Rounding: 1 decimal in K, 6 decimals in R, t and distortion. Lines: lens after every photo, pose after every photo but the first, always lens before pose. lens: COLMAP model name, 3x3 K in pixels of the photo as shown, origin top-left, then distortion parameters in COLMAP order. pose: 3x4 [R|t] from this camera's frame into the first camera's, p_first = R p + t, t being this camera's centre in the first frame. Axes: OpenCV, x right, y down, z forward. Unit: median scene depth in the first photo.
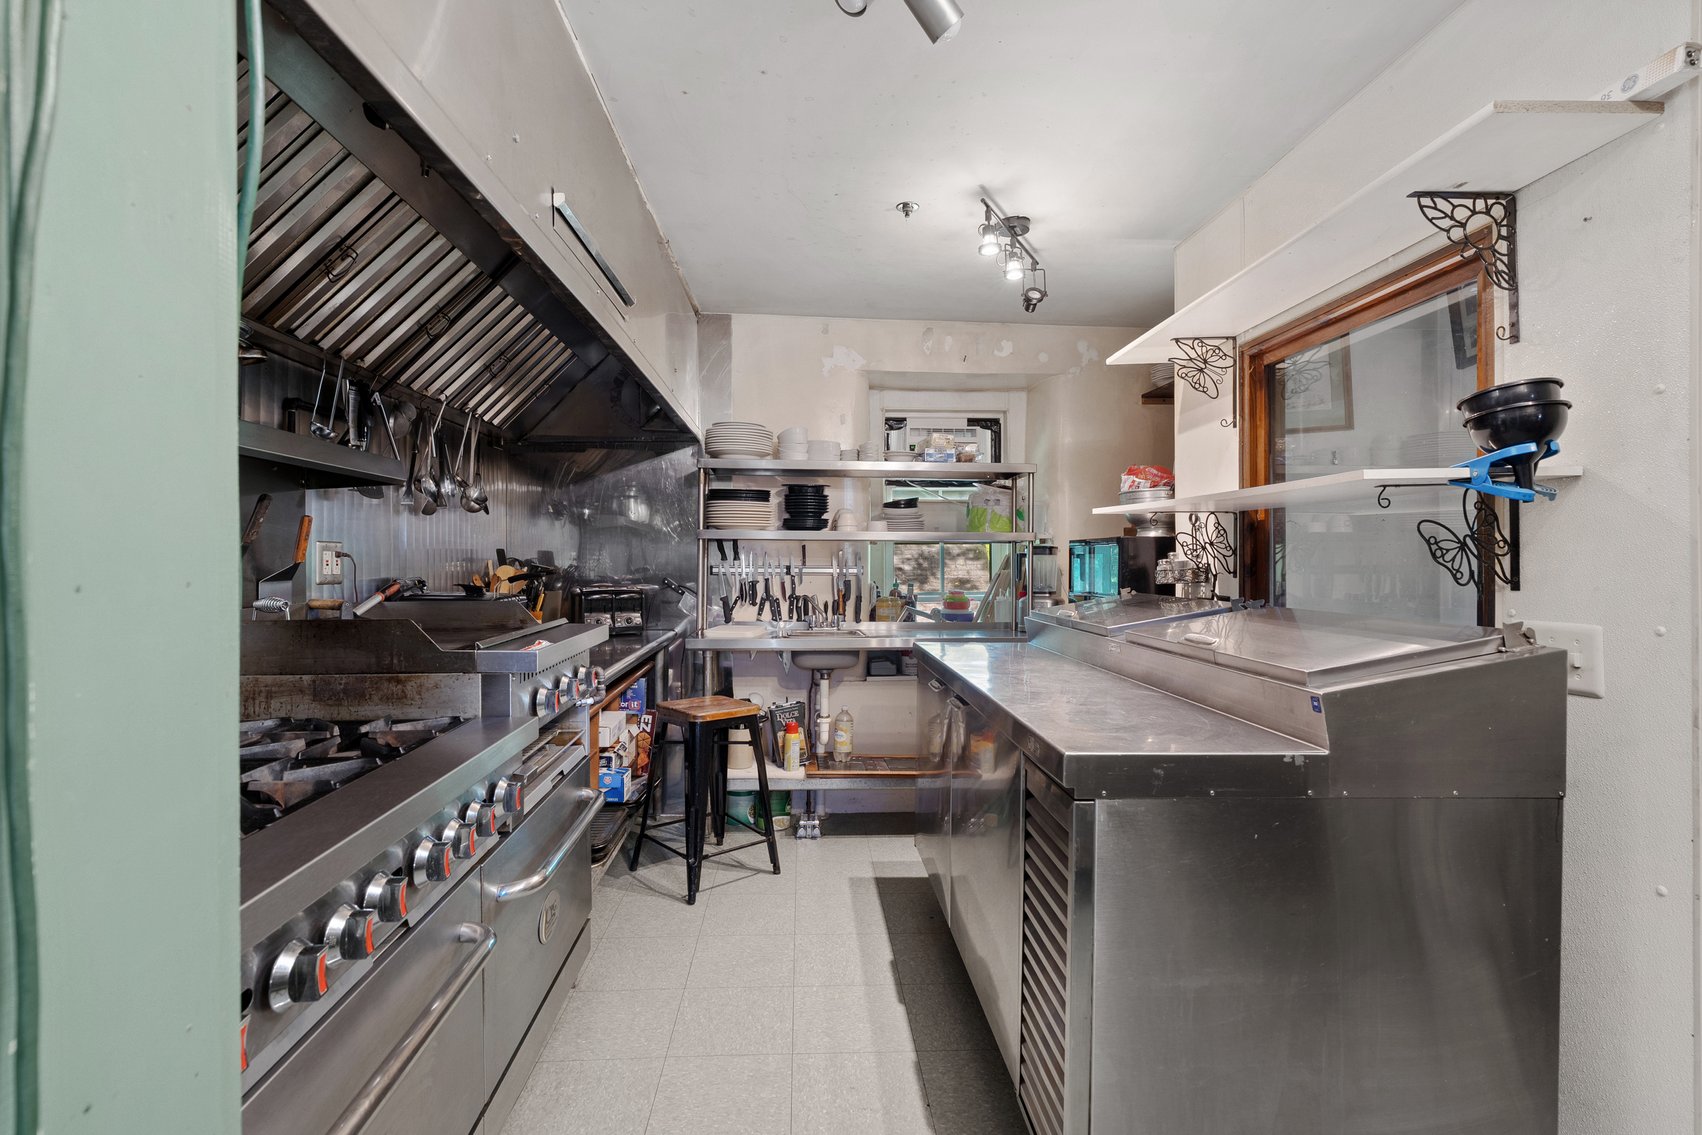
lens RADIAL K [[782.1, 0, 848.5], [0, 782.1, 565.0], [0, 0, 1]] dist [0.001324, 0.000552]
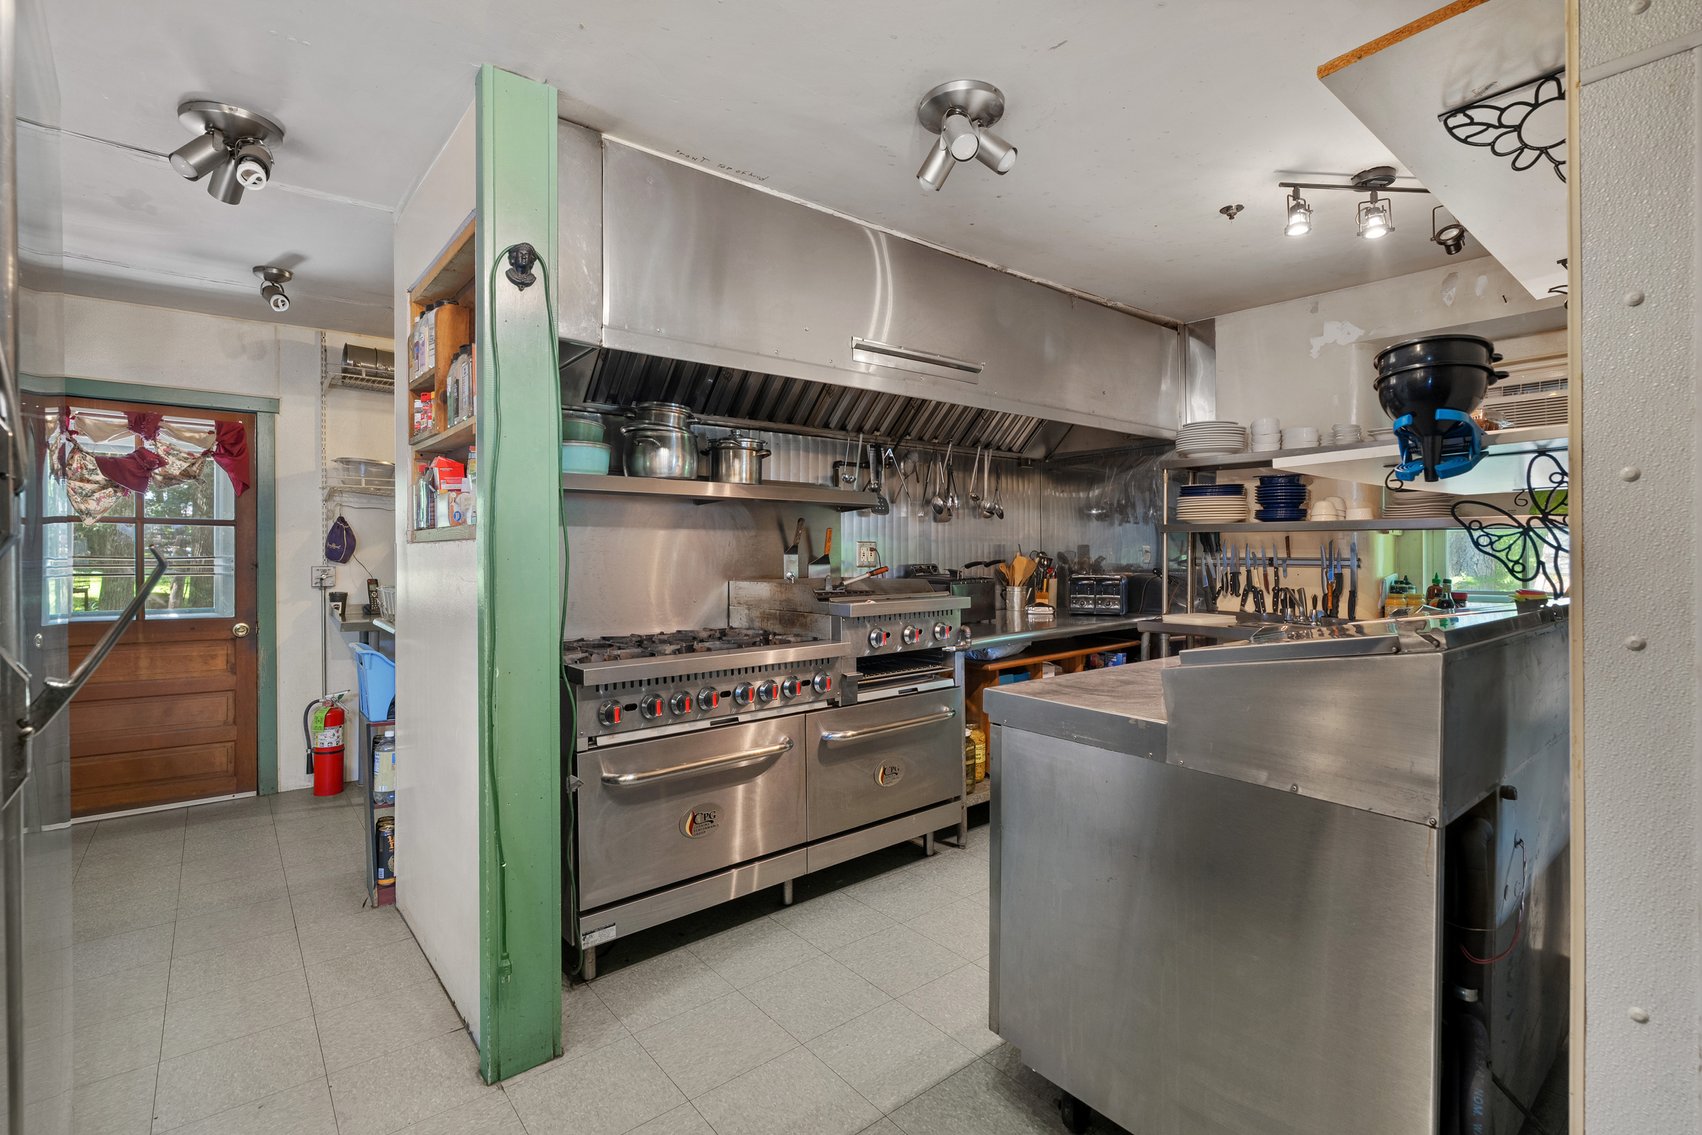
lens RADIAL K [[782.1, 0, 863.8], [0, 782.1, 560.3], [0, 0, 1]] dist [0.001324, 0.000552]
pose [[0.594865, 0.005939, -0.803804, 0.567426], [-0.003411, 0.999982, 0.004864, 0.002092], [0.803818, -0.000151, 0.594875, -0.004164]]
